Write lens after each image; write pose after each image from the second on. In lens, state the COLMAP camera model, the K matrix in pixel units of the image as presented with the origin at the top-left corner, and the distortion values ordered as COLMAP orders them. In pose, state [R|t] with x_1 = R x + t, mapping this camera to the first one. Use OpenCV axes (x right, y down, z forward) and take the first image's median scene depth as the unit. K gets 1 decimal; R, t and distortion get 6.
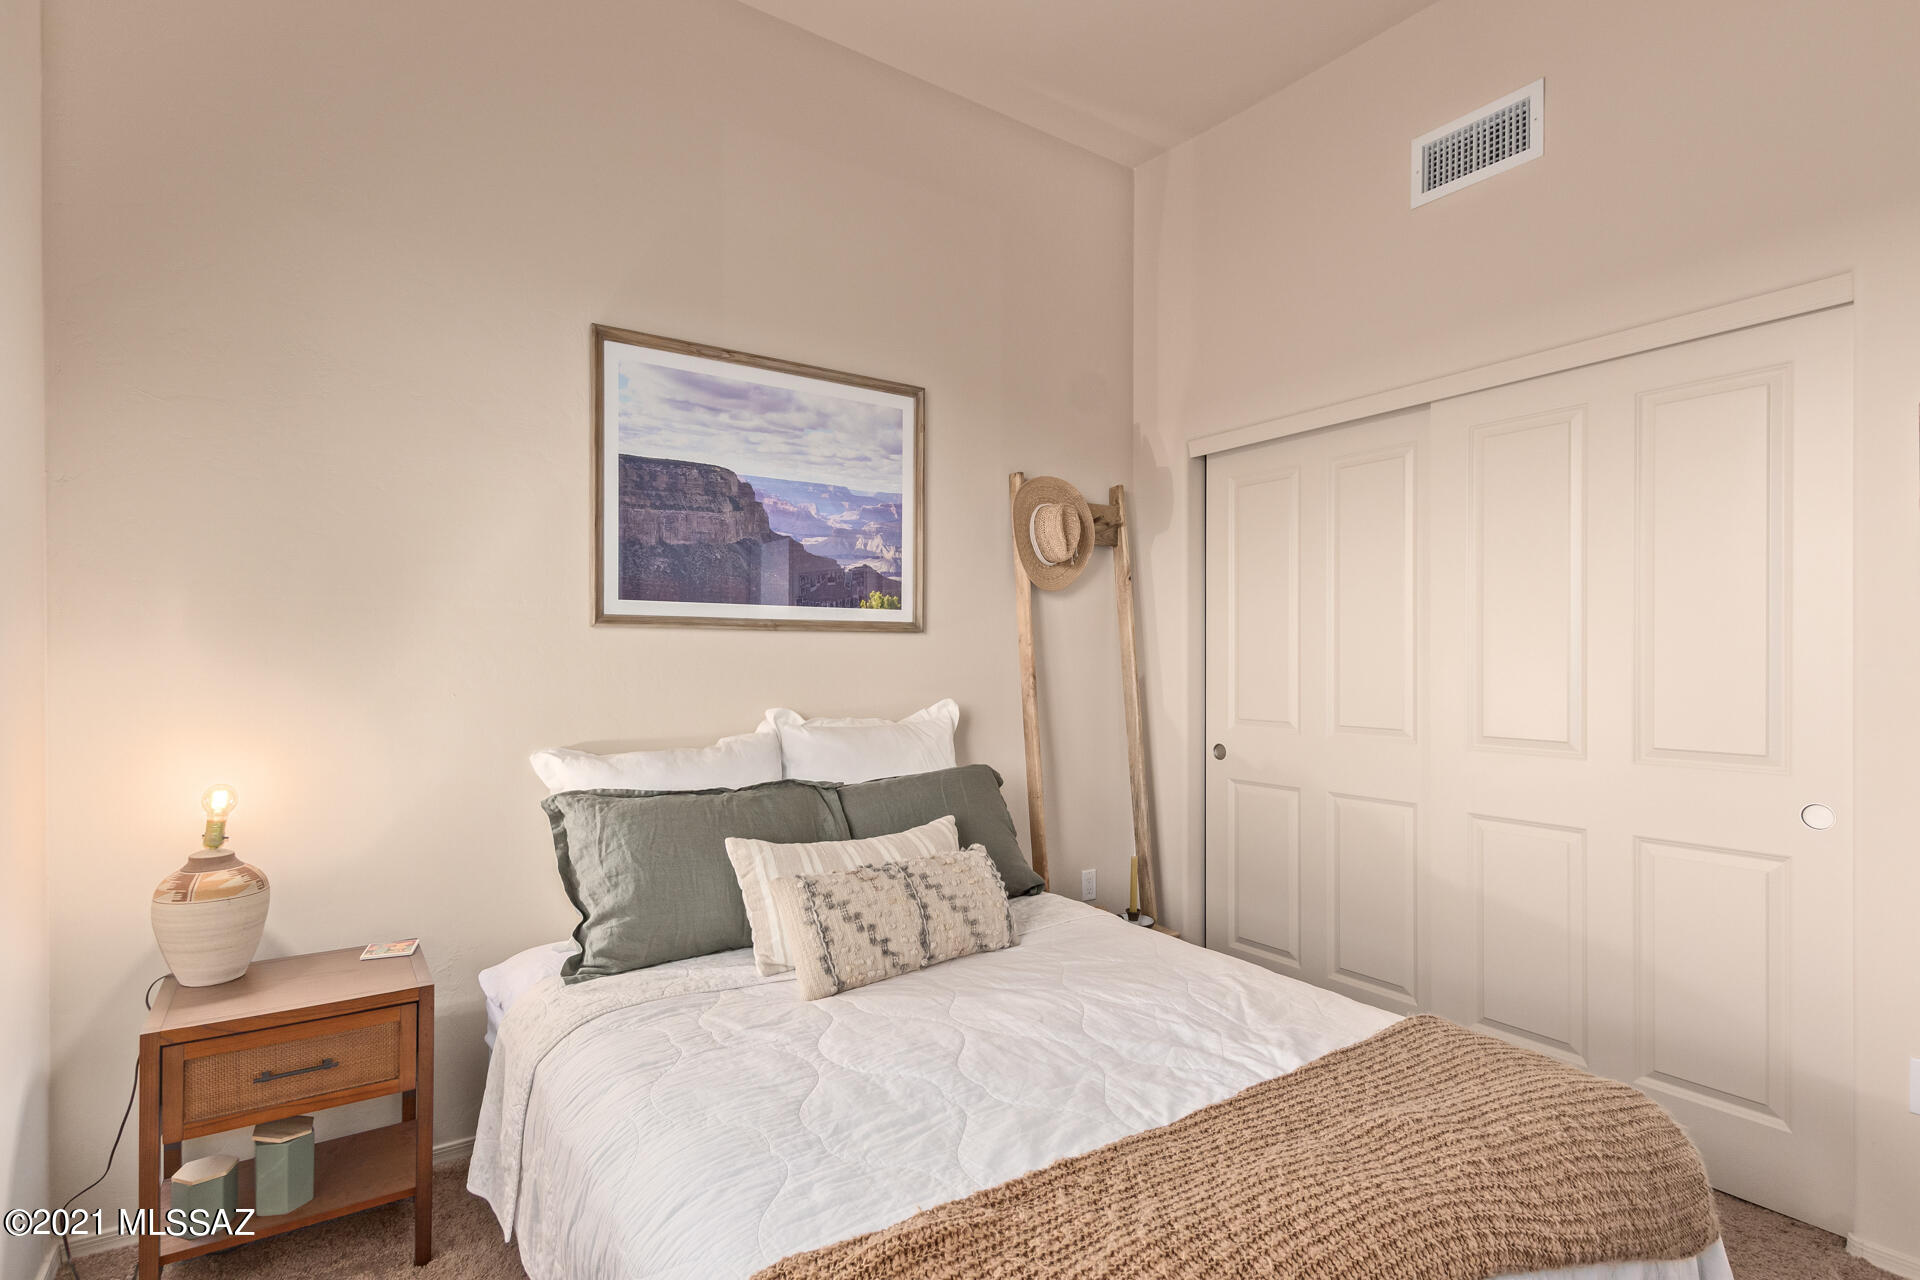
lens RADIAL K [[941.1, 0, 952.8], [0, 941.1, 660.2], [0, 0, 1]] dist [0.012845, -0.000903]
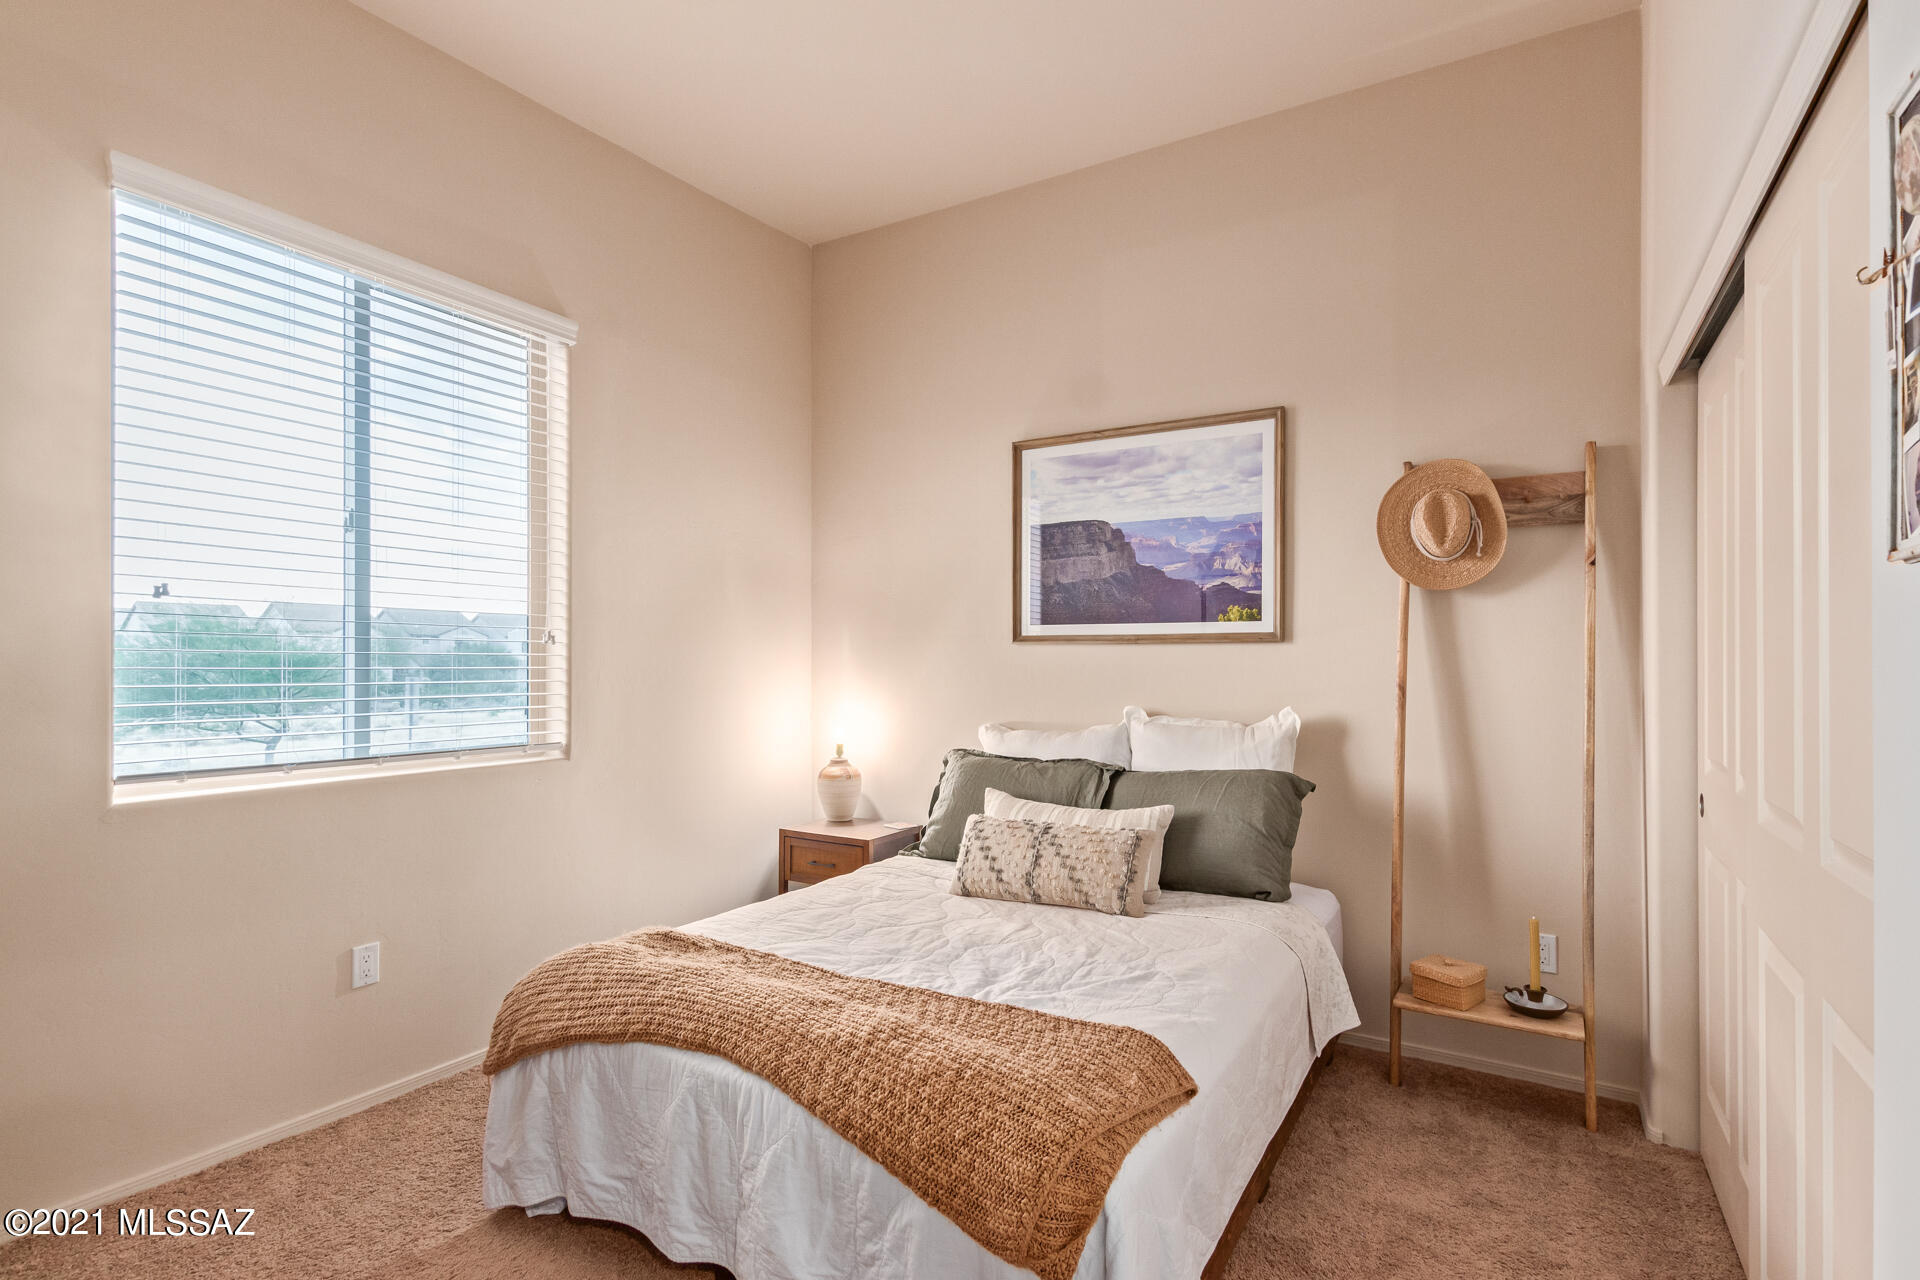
lens RADIAL K [[941.1, 0, 952.8], [0, 941.1, 660.2], [0, 0, 1]] dist [0.012845, -0.000903]
pose [[0.411278, -0.002364, -0.911507, 0.841055], [-0.006903, 0.999960, -0.005709, -0.001030], [0.911484, 0.008640, 0.411246, 0.268642]]
